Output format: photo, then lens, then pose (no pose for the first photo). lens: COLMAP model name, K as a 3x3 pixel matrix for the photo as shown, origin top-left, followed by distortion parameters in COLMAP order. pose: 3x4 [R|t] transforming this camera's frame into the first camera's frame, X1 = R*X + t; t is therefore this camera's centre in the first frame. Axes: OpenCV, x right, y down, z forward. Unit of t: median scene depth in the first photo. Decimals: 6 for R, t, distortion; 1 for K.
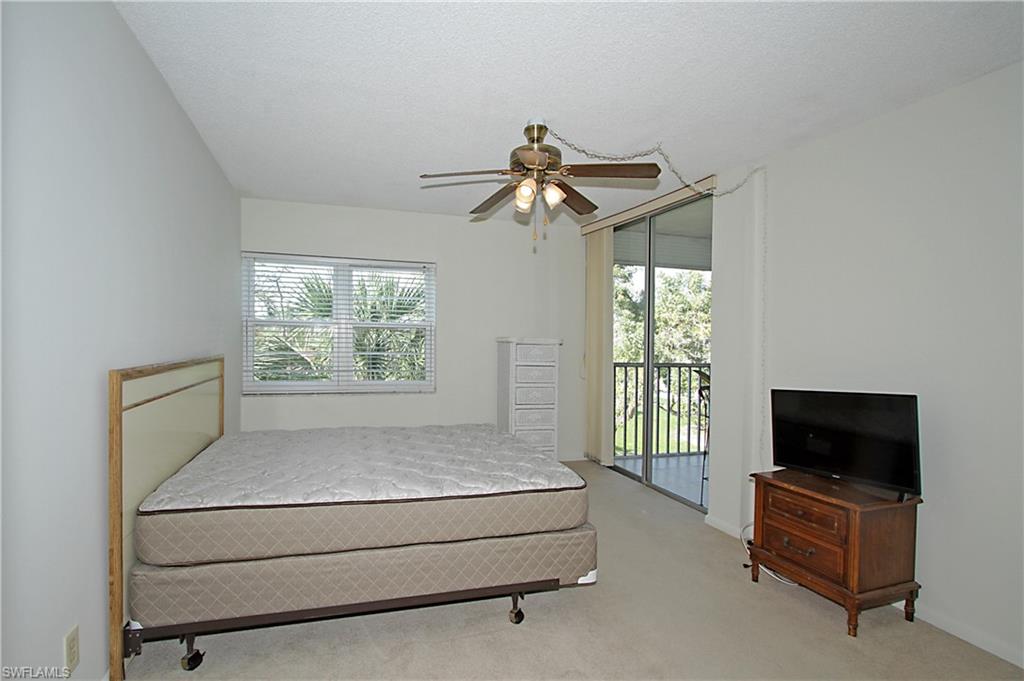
lens RADIAL K [[499.5, 0, 516.6], [0, 499.5, 362.1], [0, 0, 1]] dist [-0.024746, 0.000648]
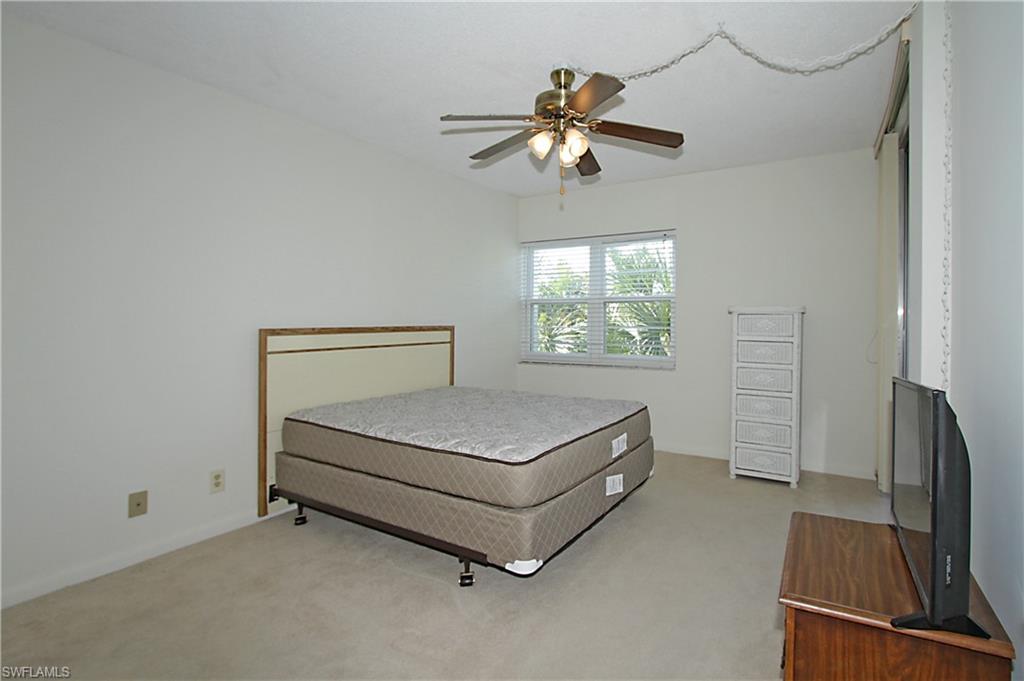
lens RADIAL K [[506.9, 0, 512.0], [0, 506.9, 340.5], [0, 0, 1]] dist [-0.022789, 0.000199]
pose [[0.655246, 0.016281, -0.755240, 0.684011], [-0.020401, 0.999784, 0.003853, 0.020466], [0.755140, 0.012883, 0.655437, 0.331616]]
